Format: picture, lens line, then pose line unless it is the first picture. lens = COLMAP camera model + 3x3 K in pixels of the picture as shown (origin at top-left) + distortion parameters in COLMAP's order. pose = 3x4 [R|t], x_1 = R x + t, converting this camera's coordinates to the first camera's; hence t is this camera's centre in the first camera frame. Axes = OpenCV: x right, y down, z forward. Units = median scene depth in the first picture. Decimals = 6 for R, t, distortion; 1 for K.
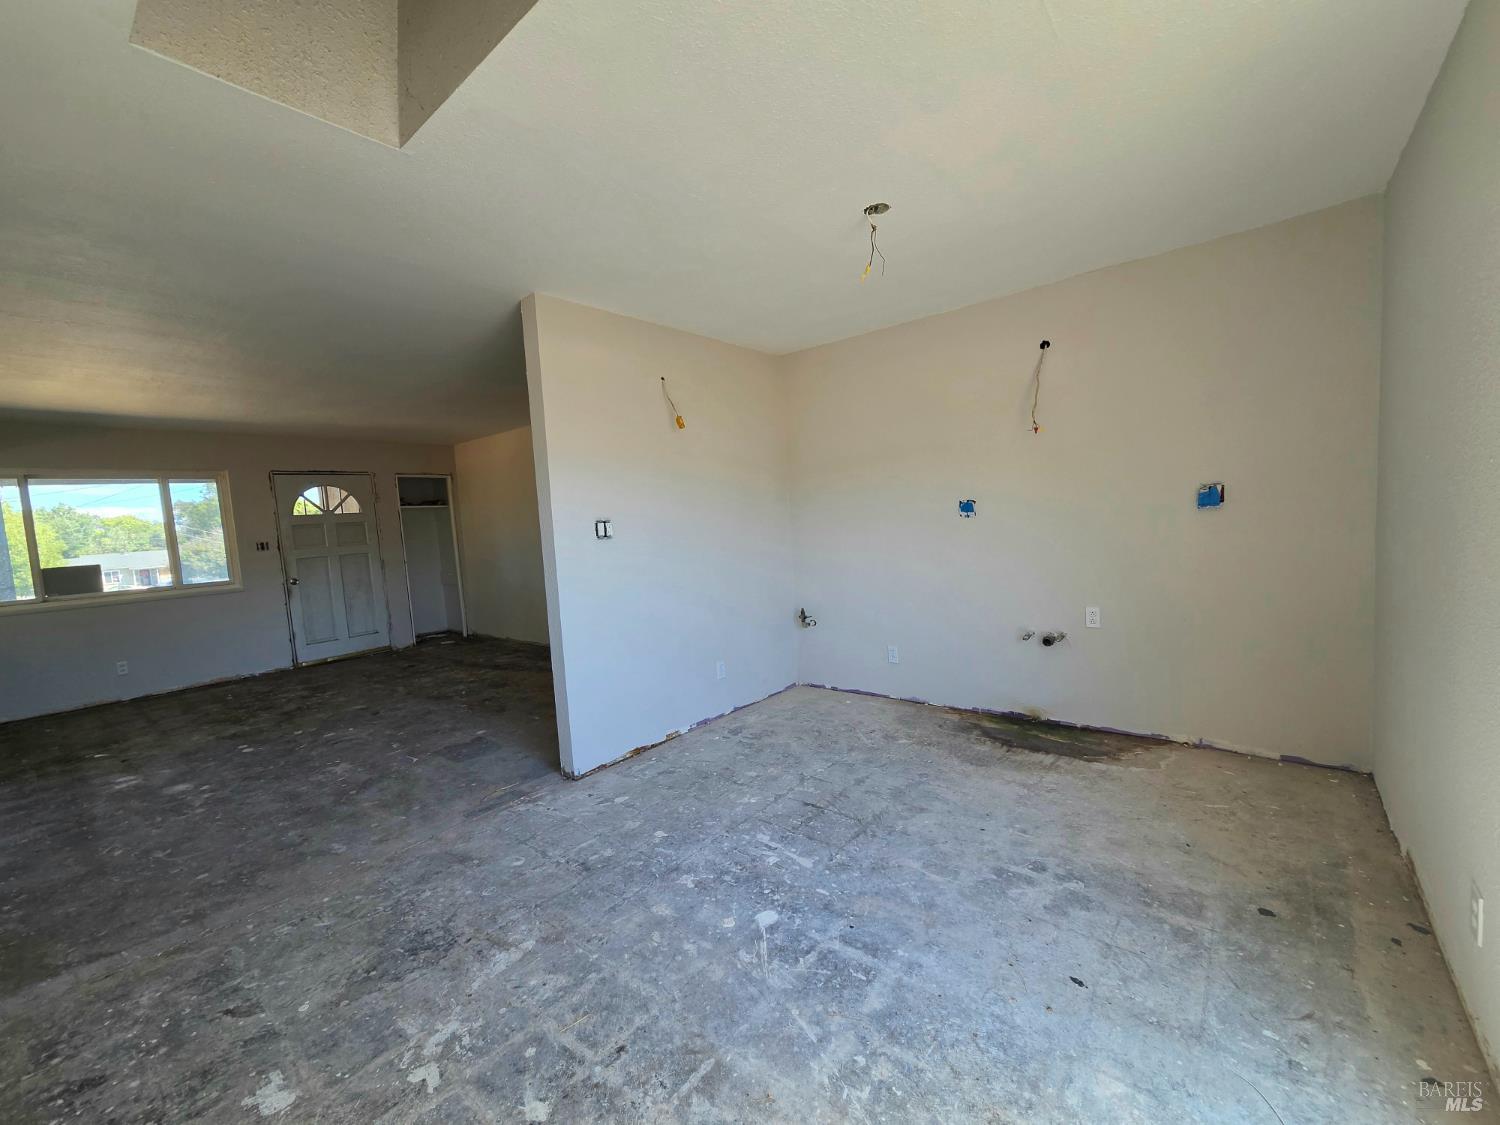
lens RADIAL K [[620.1, 0, 756.9], [0, 620.1, 562.4], [0, 0, 1]] dist [0.002396, 0.000216]
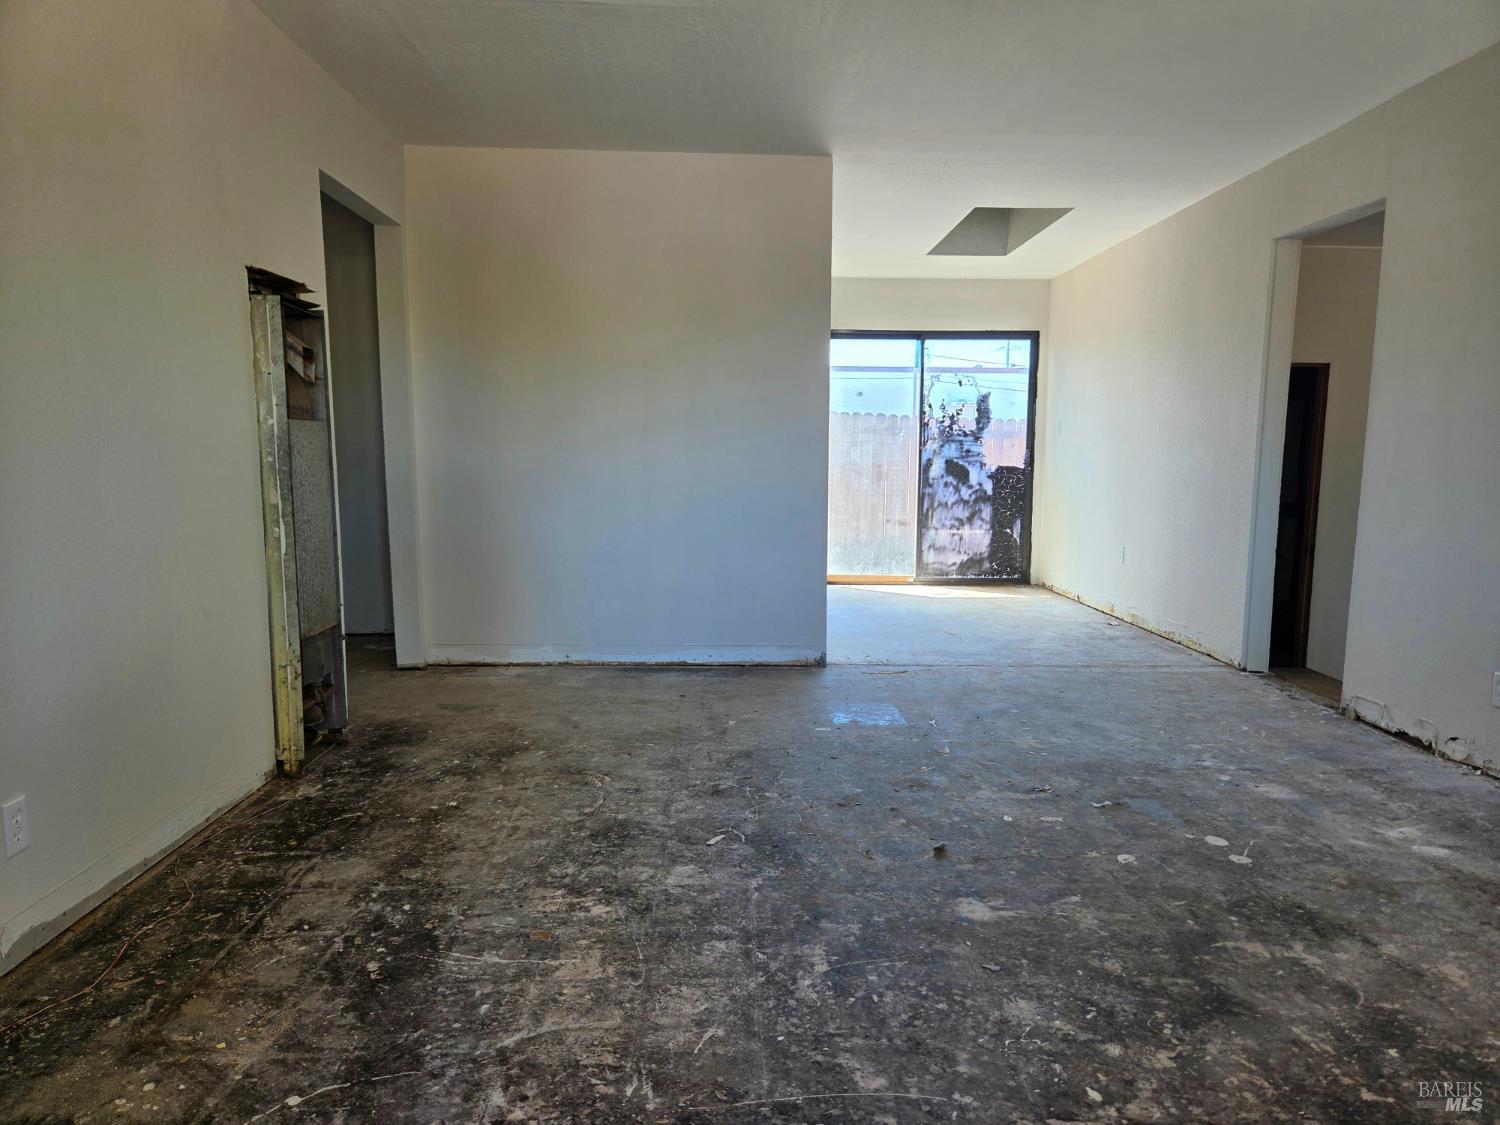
lens RADIAL K [[1010.7, 0, 764.1], [0, 1010.7, 548.1], [0, 0, 1]] dist [0.072488, -0.058459]
pose [[-0.664302, -0.010065, 0.747397, -1.357867], [0.093693, 0.990902, 0.096621, 0.004615], [-0.741569, 0.134211, -0.657315, 1.990751]]
